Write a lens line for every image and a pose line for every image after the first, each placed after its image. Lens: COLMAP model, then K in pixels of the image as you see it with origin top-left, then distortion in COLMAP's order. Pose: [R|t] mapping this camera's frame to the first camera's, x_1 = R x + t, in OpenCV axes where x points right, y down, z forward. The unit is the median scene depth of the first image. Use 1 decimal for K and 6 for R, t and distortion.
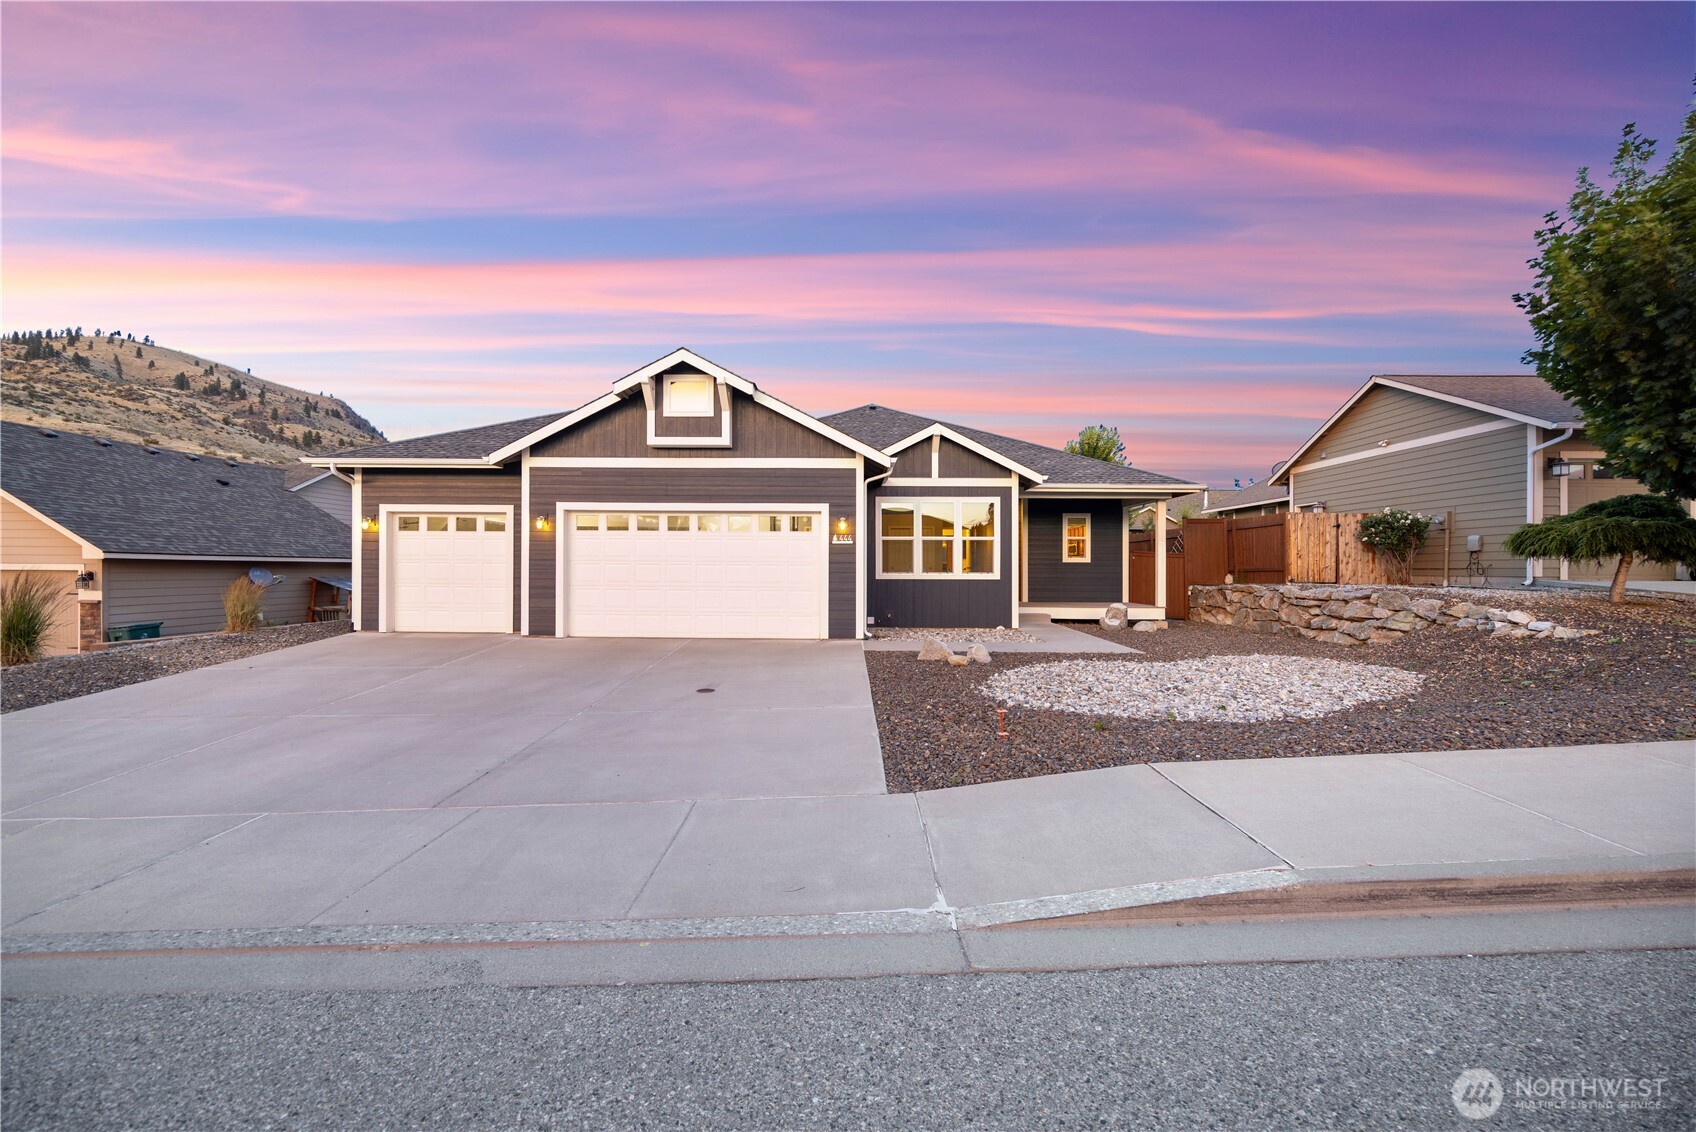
lens RADIAL K [[658.4, 0, 851.9], [0, 658.4, 567.9], [0, 0, 1]] dist [0.002375, -0.000547]
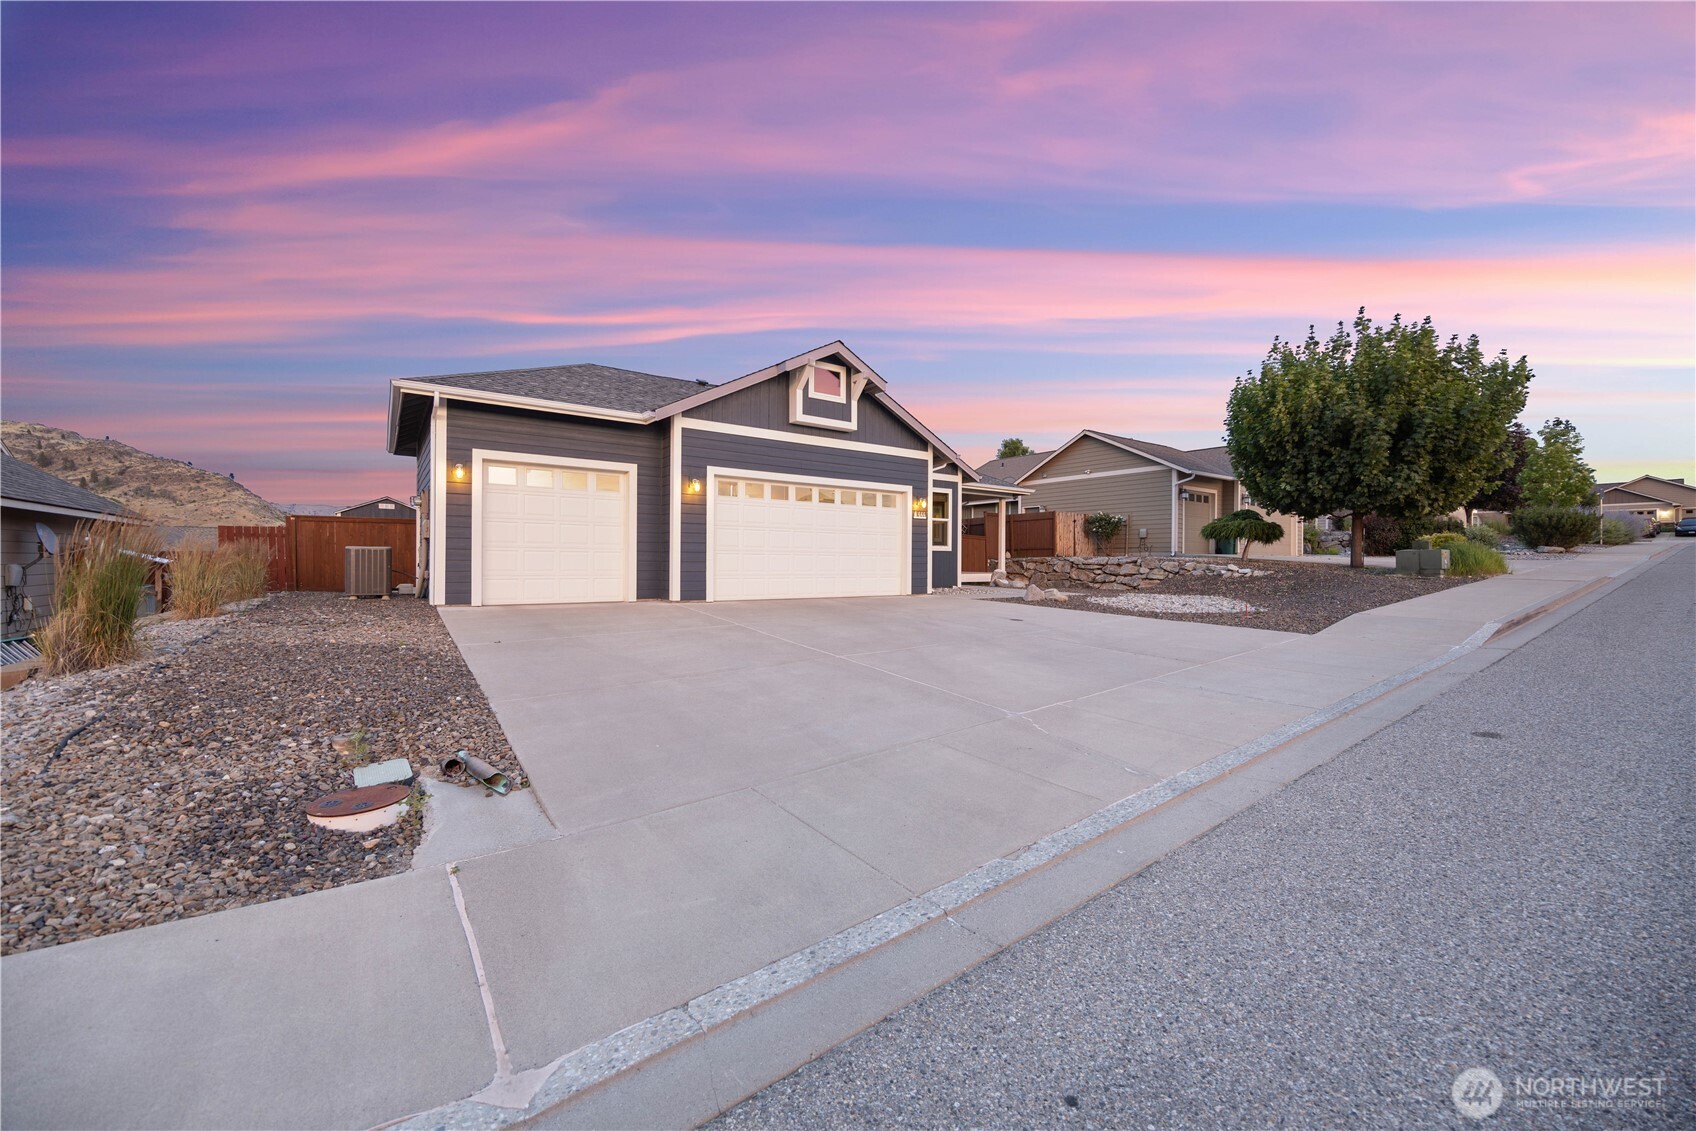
lens RADIAL K [[658.4, 0, 853.7], [0, 658.4, 560.5], [0, 0, 1]] dist [0.002375, -0.000547]
pose [[0.795001, 0.000523, 0.606608, -0.821732], [-0.002935, 0.999991, 0.002984, 0.036519], [-0.606601, -0.004152, 0.794996, 0.072608]]
